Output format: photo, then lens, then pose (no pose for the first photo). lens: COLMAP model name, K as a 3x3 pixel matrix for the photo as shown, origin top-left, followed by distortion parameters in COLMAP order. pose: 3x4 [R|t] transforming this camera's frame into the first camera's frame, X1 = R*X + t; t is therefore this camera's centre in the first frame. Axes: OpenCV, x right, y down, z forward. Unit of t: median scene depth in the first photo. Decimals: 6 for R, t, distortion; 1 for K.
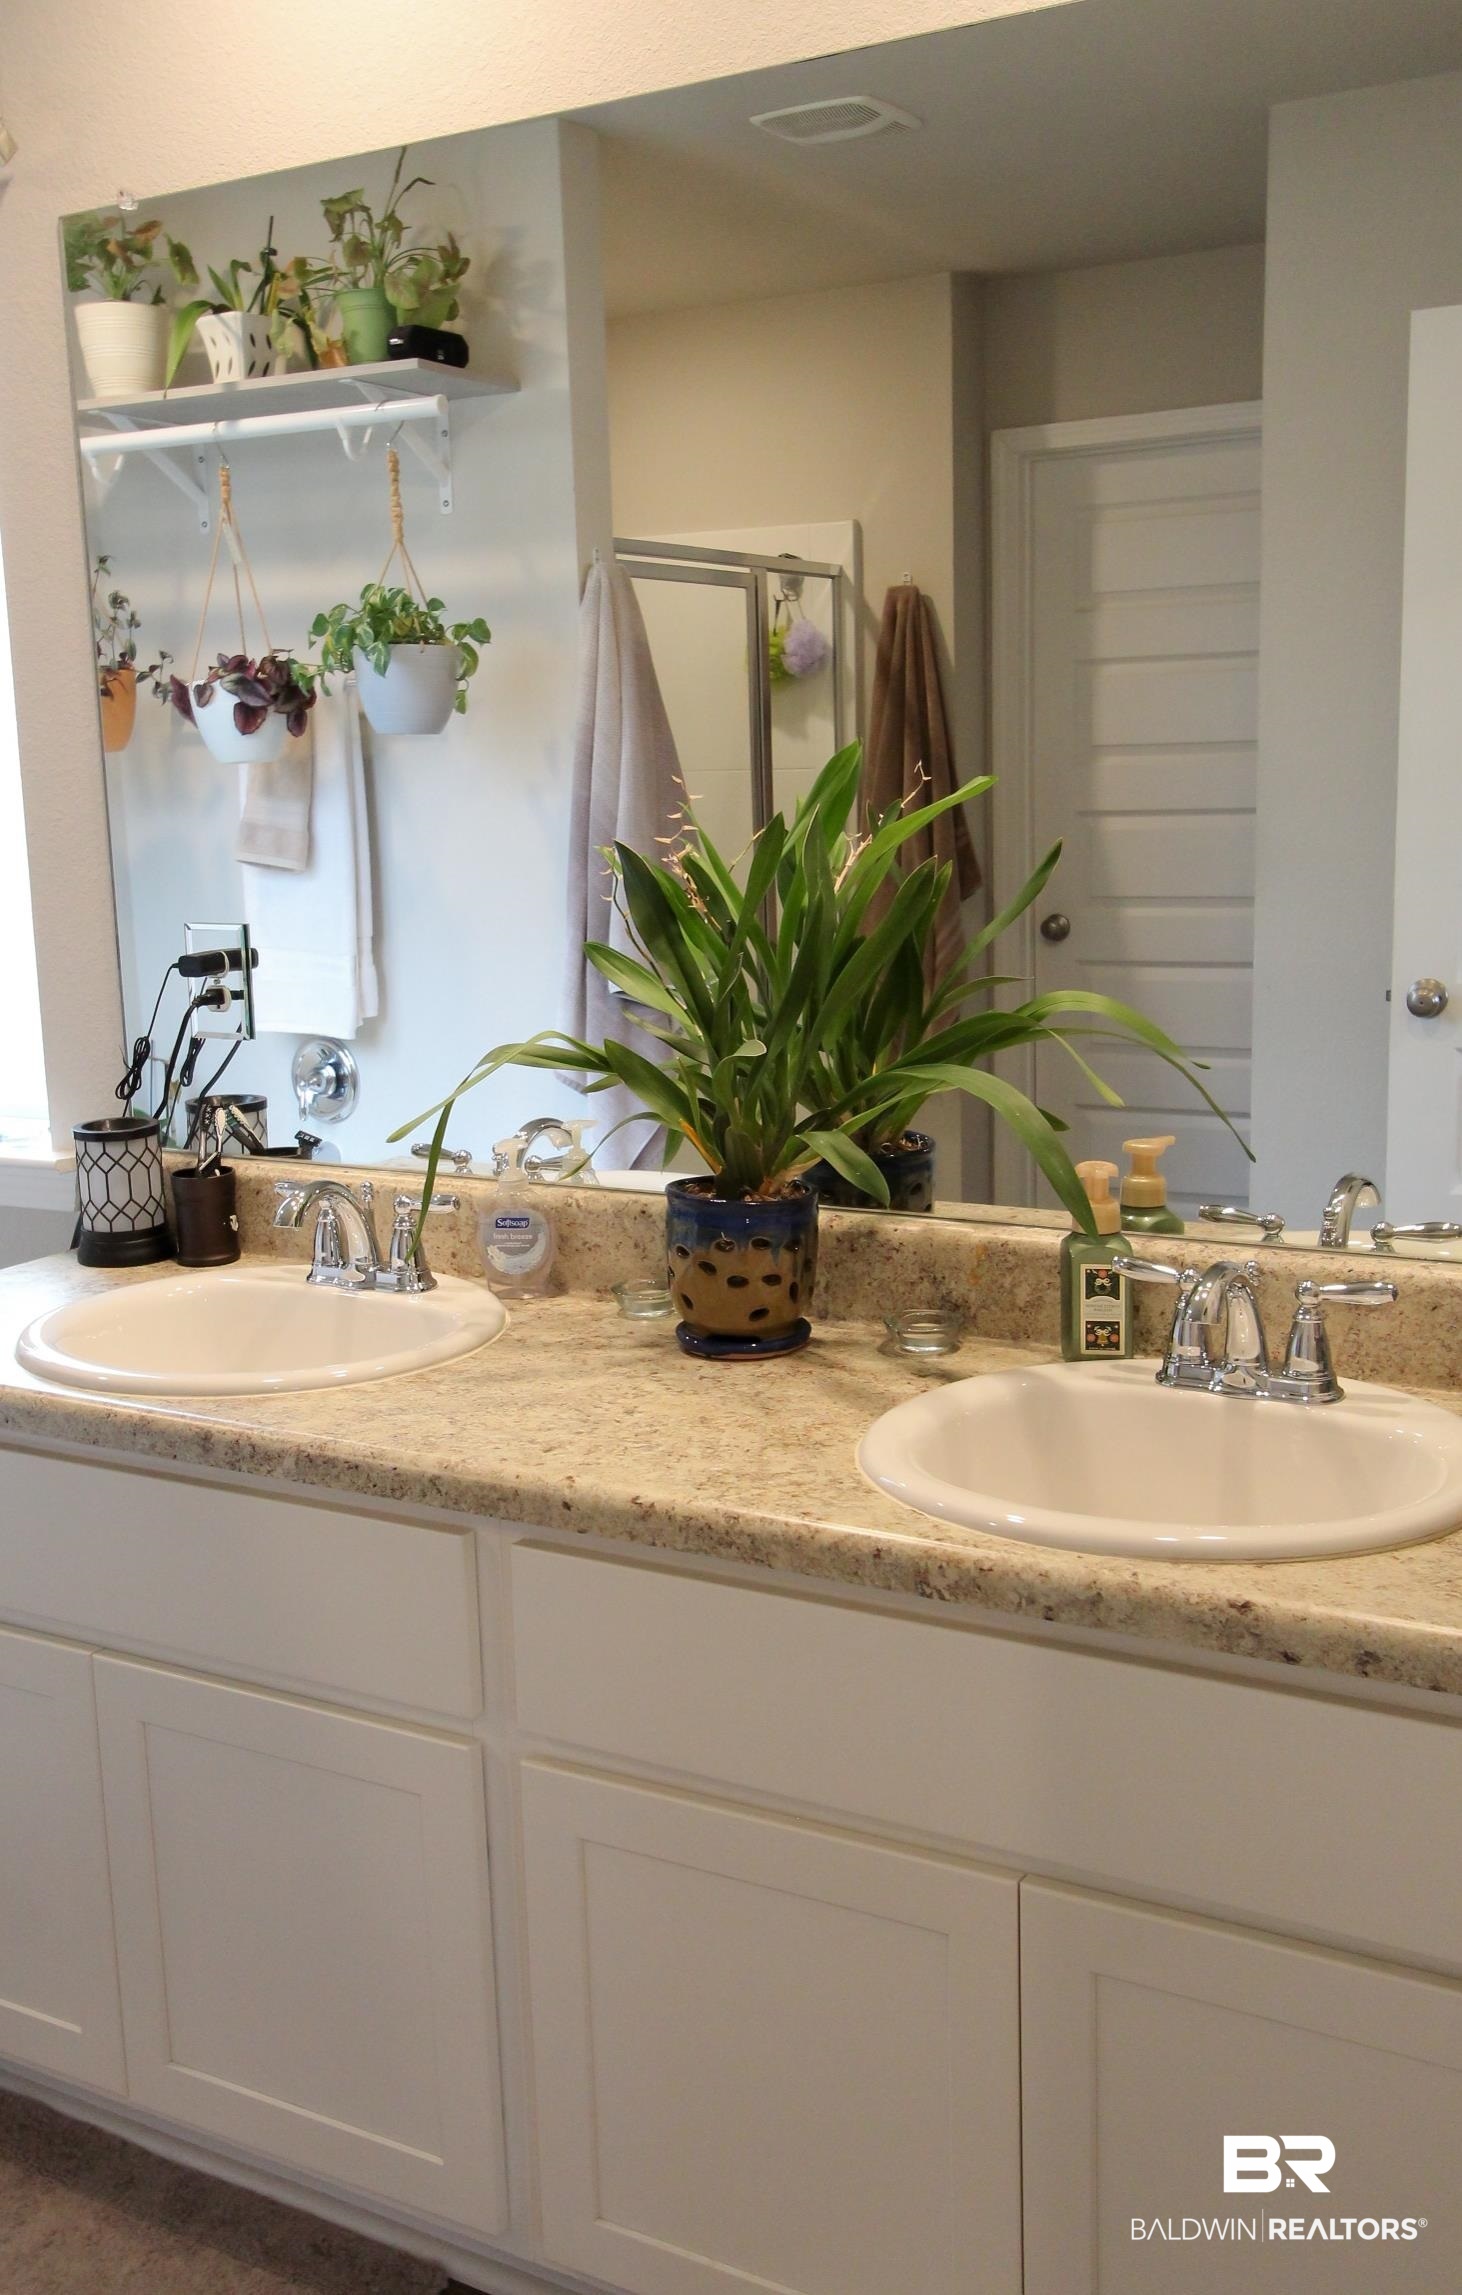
lens RADIAL K [[2410.7, 0, 714.9], [0, 2410.7, 1162.4], [0, 0, 1]] dist [-0.001180, 0.000000]
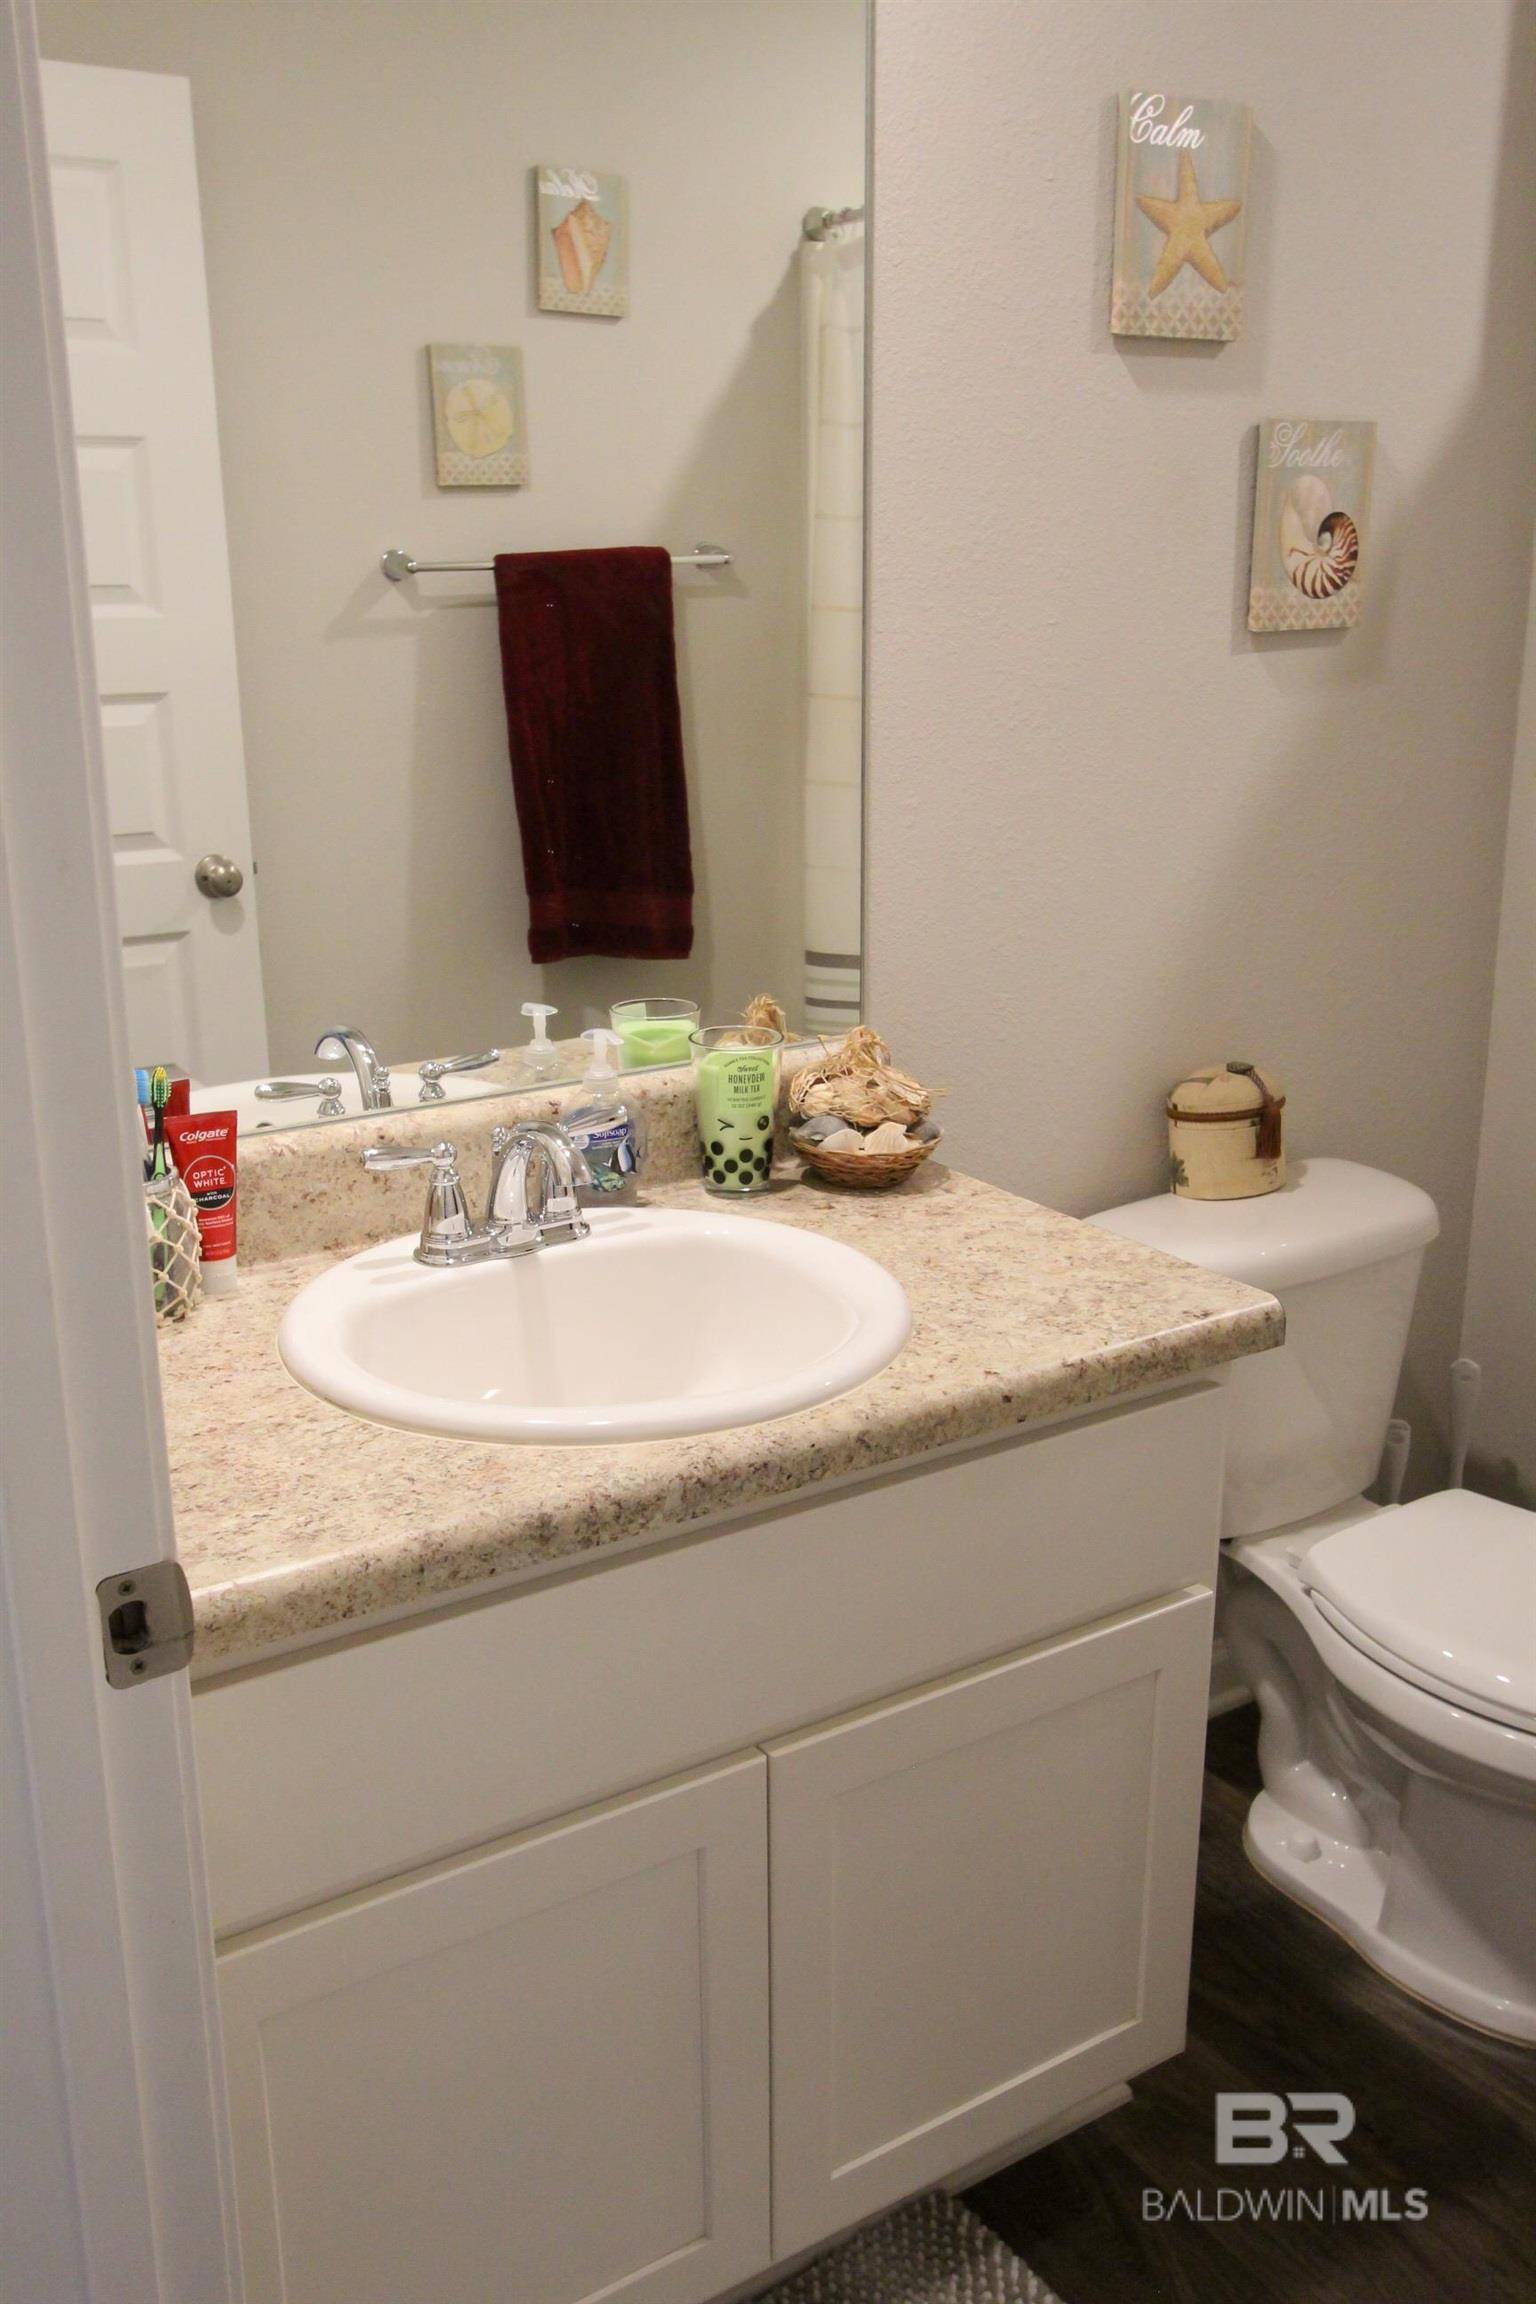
lens RADIAL K [[2041.3, 0, 777.4], [0, 2041.3, 1151.7], [0, 0, 1]] dist [-0.005185, 0.043372]
pose [[0.436359, -0.234706, 0.868622, -0.534567], [0.152797, 0.970687, 0.185525, -0.078013], [-0.886704, 0.051767, 0.459430, 0.494392]]
